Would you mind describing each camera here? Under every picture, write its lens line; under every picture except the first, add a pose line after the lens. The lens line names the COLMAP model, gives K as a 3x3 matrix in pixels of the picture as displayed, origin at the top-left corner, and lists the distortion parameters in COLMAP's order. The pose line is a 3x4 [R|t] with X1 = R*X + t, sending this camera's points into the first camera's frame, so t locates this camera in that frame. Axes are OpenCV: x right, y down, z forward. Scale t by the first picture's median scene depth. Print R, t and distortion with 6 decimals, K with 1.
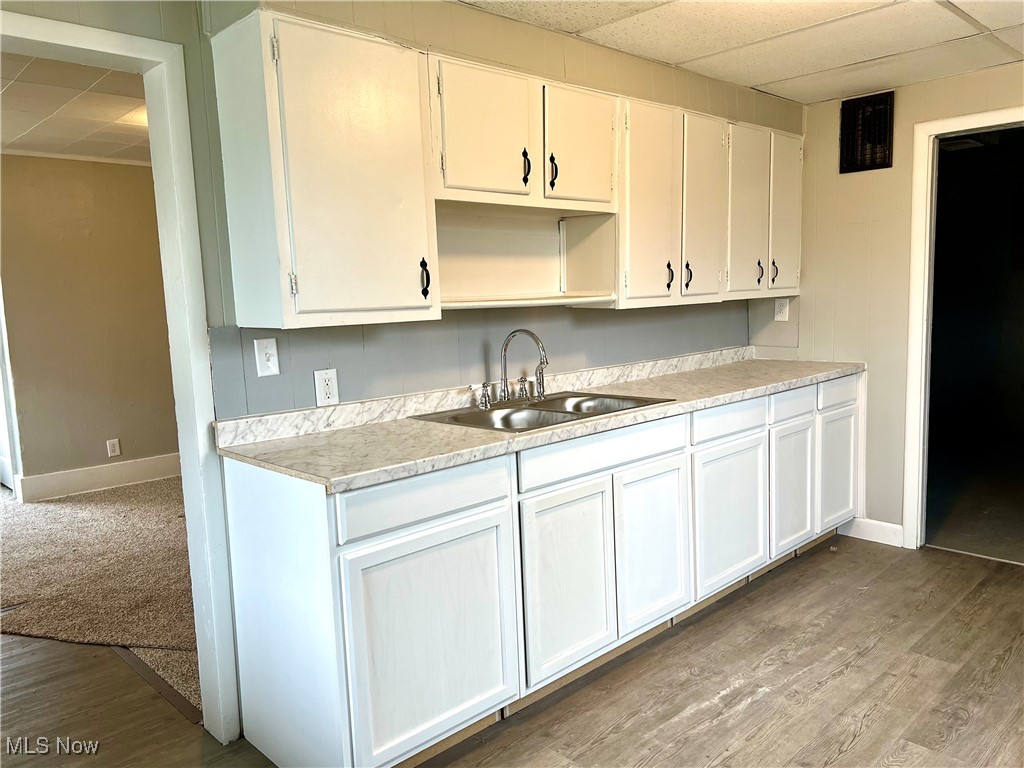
lens RADIAL K [[772.8, 0, 516.0], [0, 772.8, 387.6], [0, 0, 1]] dist [0.051035, -0.049998]
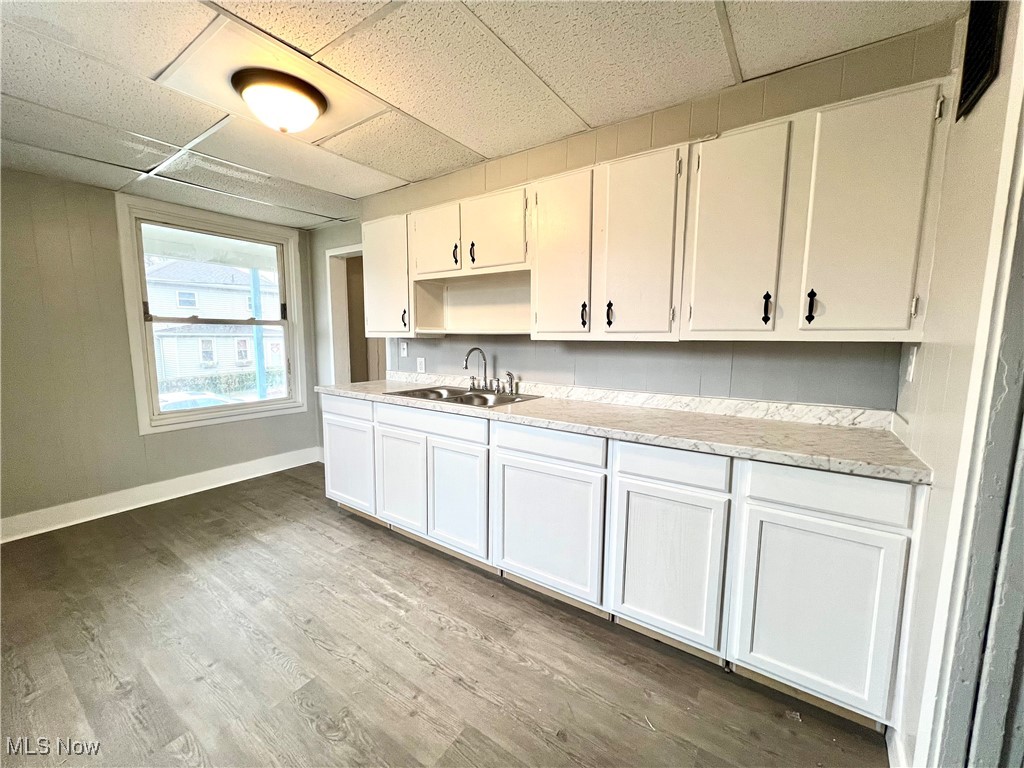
lens RADIAL K [[410.1, 0, 511.9], [0, 410.1, 384.9], [0, 0, 1]] dist [0.000444, 0.001231]
pose [[0.188189, 0.150168, -0.970585, 0.919973], [-0.134622, 0.982858, 0.125965, -0.121142], [0.972863, 0.106957, 0.205179, 0.911238]]
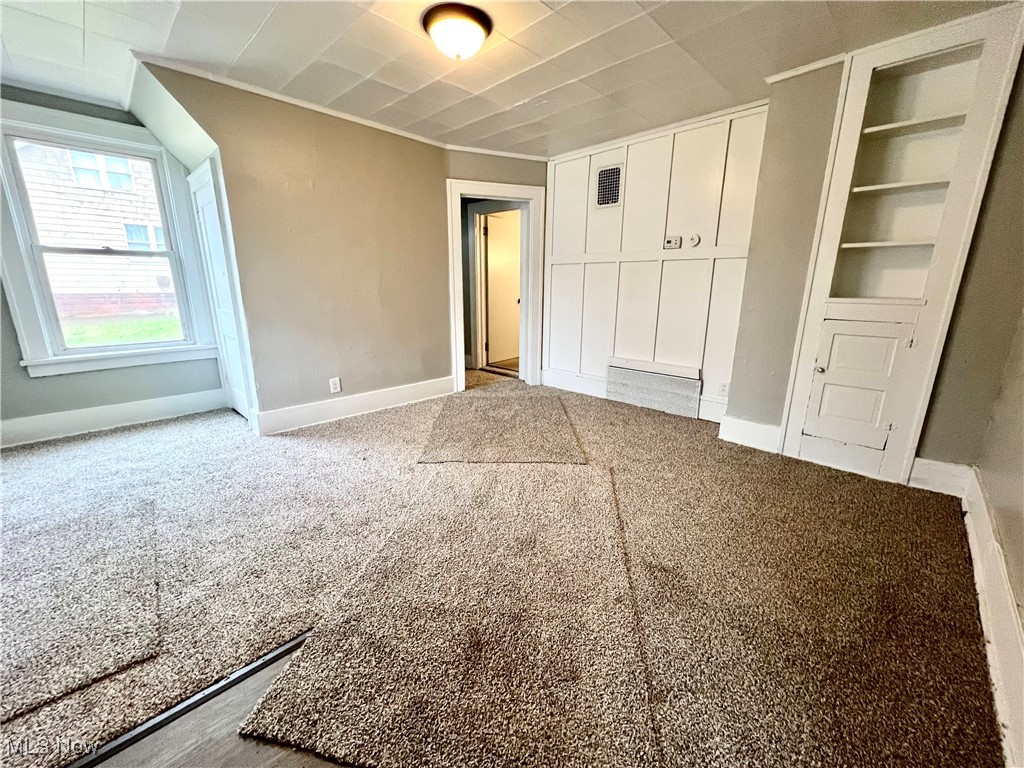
lens RADIAL K [[410.1, 0, 518.4], [0, 410.1, 384.1], [0, 0, 1]] dist [0.000444, 0.001231]
pose [[0.998410, 0.032599, 0.045994, -0.578748], [-0.037930, 0.992018, 0.120258, -0.015033], [-0.041707, -0.121811, 0.991677, 0.824047]]
